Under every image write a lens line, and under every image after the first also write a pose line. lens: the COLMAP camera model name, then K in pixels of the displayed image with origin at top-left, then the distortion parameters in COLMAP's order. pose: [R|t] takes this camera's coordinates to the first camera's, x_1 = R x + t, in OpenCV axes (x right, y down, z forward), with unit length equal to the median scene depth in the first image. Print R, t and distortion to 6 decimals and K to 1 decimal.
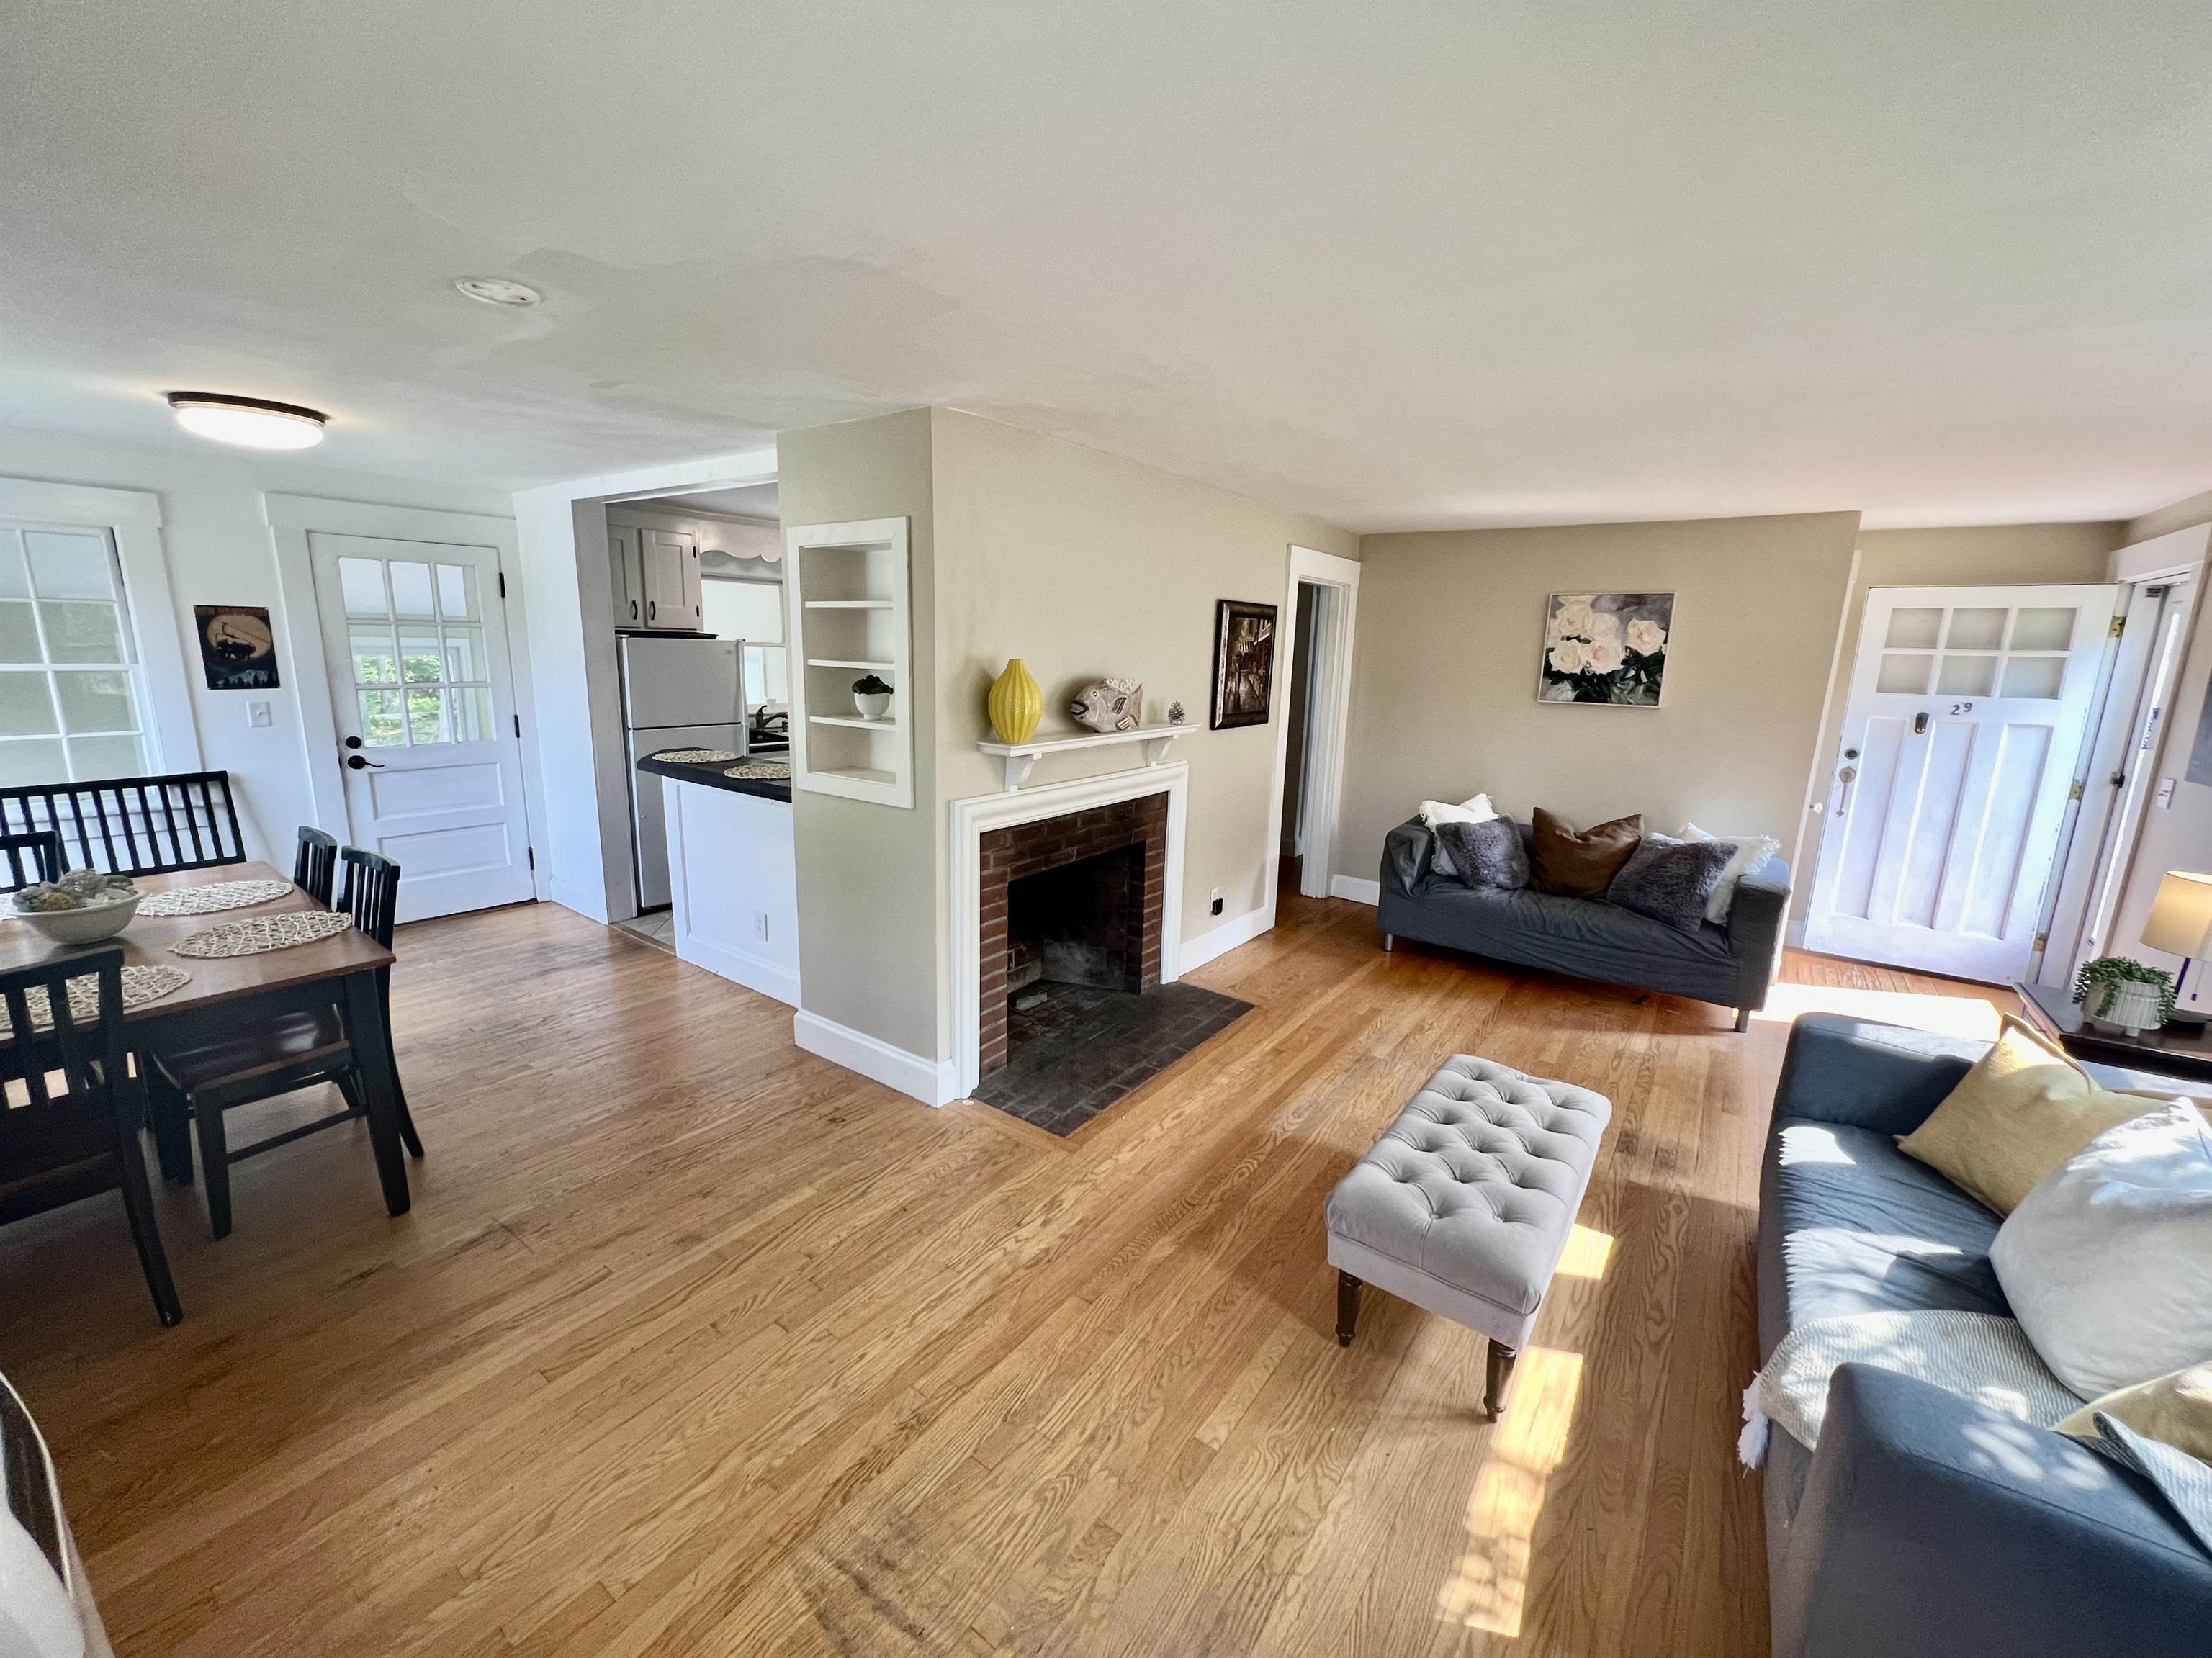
lens RADIAL K [[896.0, 0, 1110.1], [0, 896.0, 824.5], [0, 0, 1]] dist [-0.000919, 0.000085]
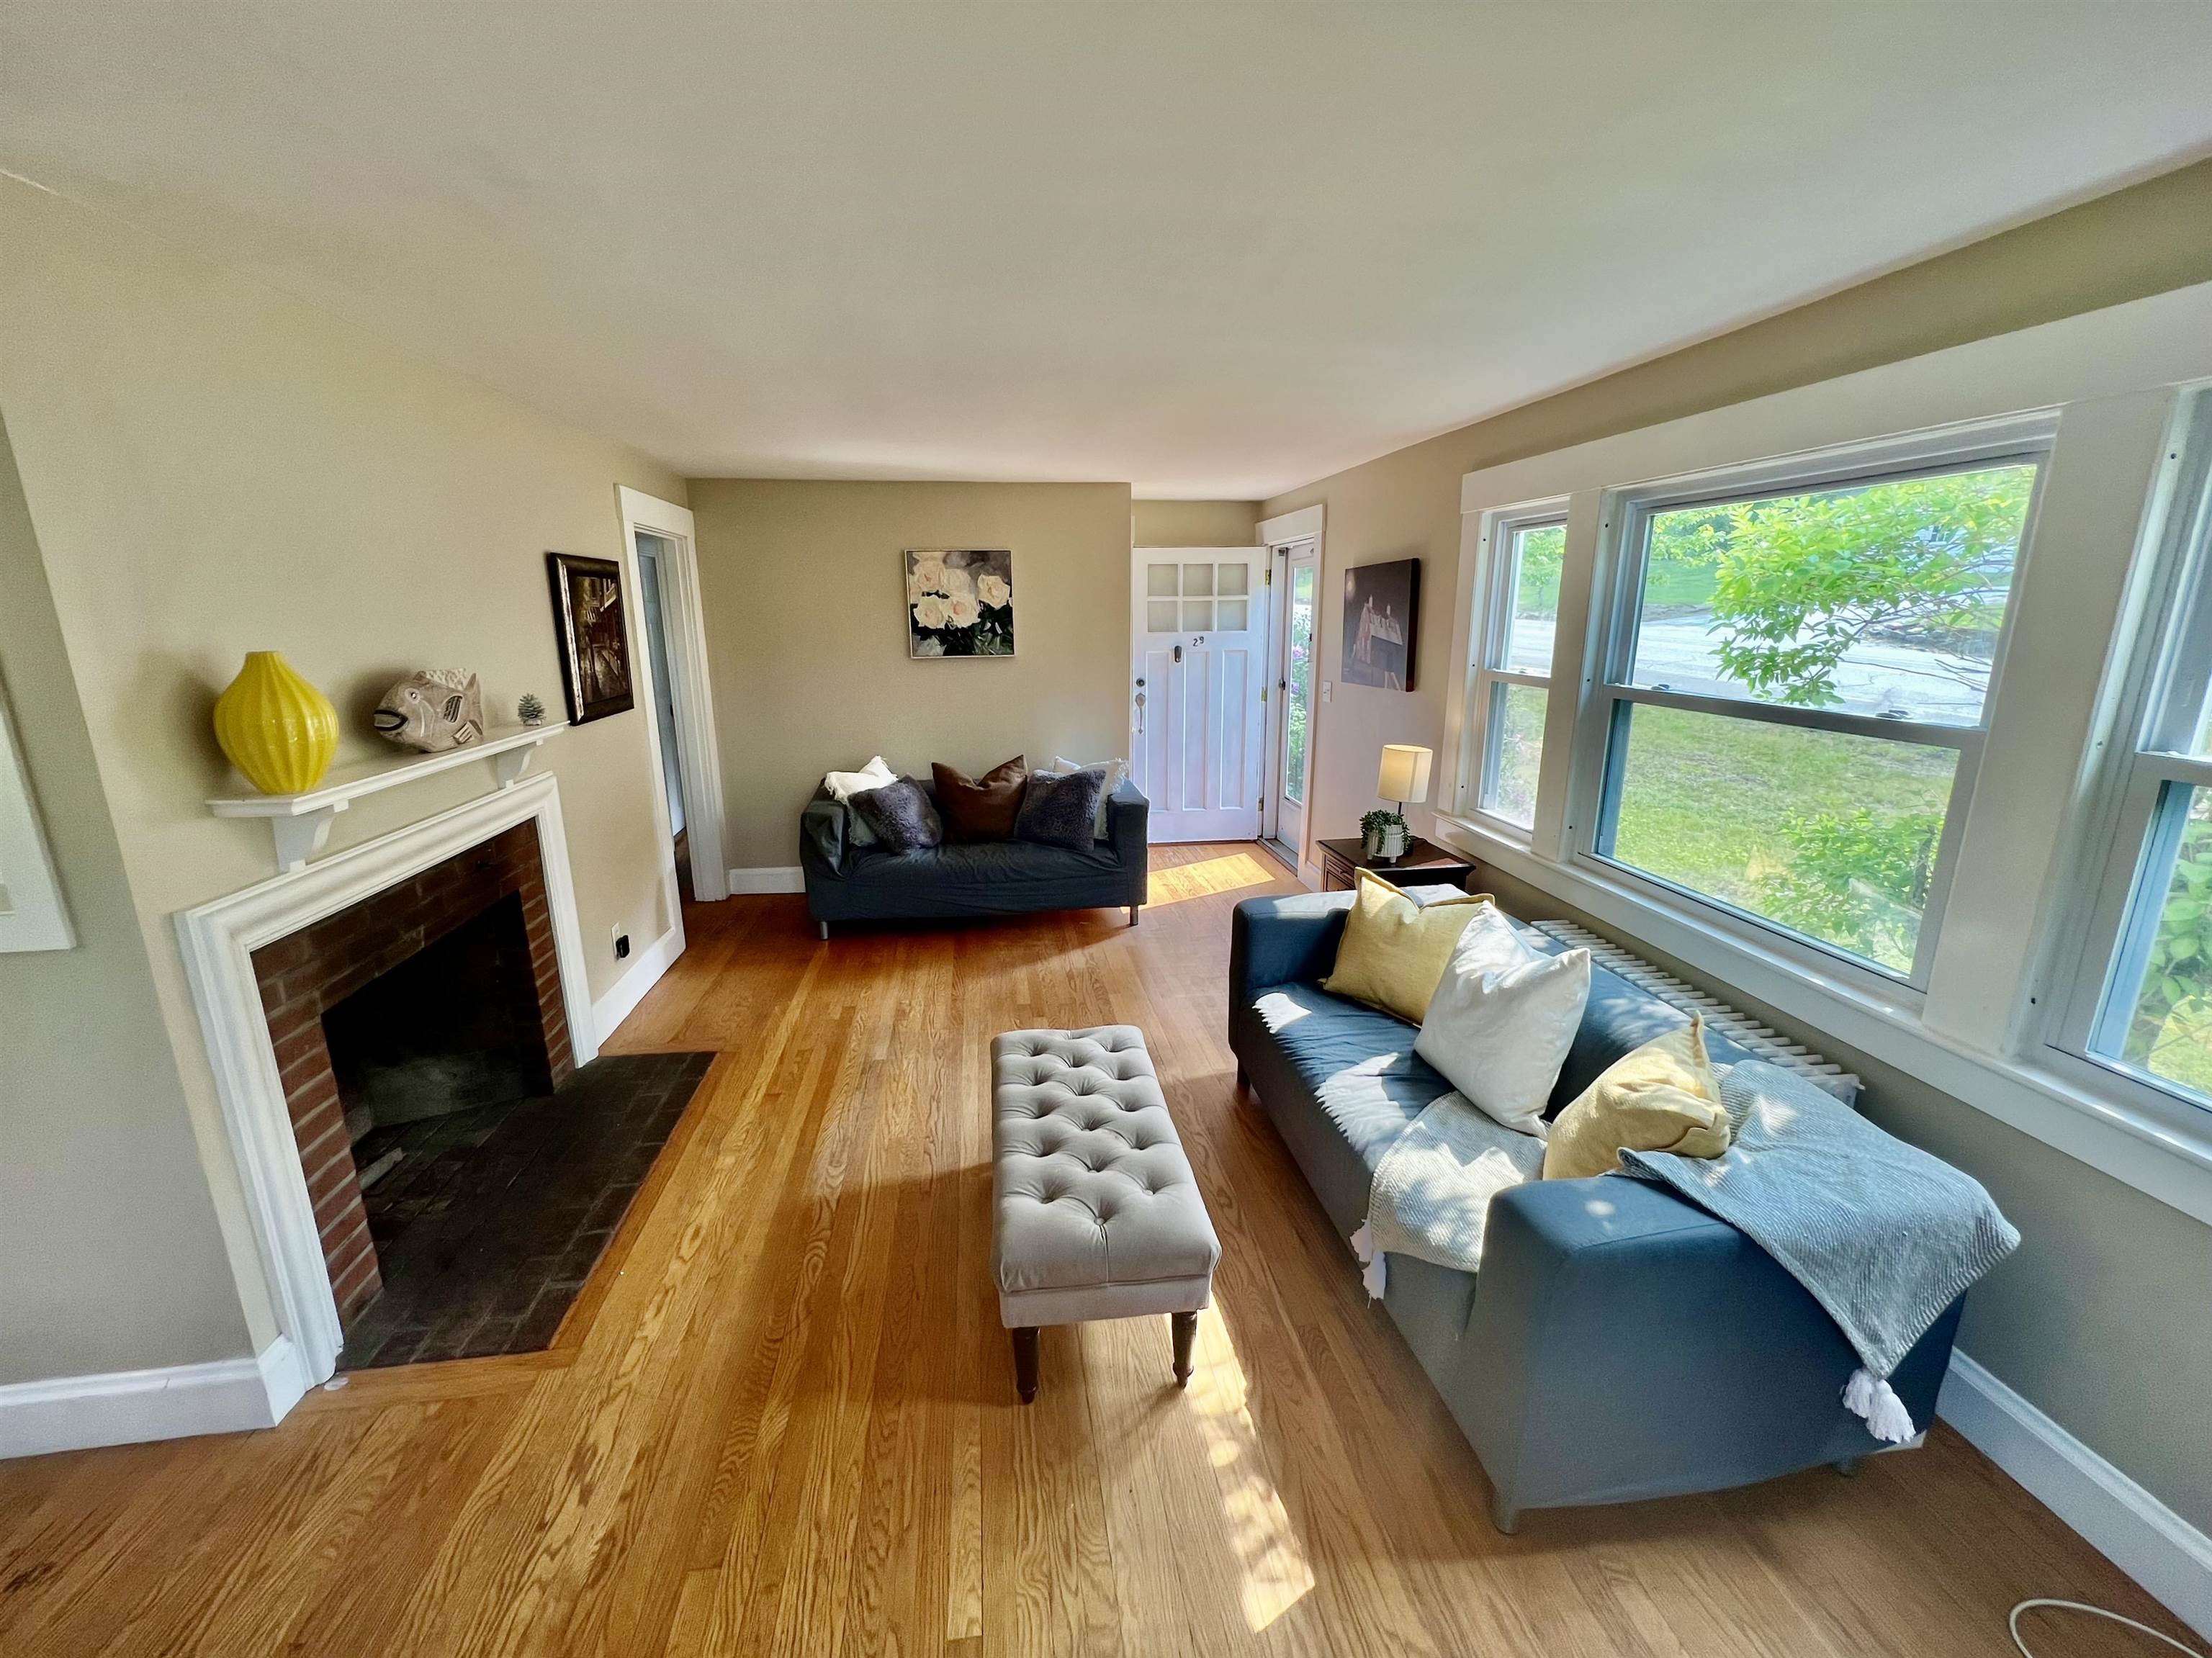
lens RADIAL K [[896.0, 0, 1110.1], [0, 896.0, 824.5], [0, 0, 1]] dist [-0.000919, 0.000085]
pose [[0.722836, -0.193580, 0.663351, -0.086375], [0.163656, 0.980607, 0.107830, -0.034158], [-0.671360, 0.030618, 0.740499, 0.145437]]
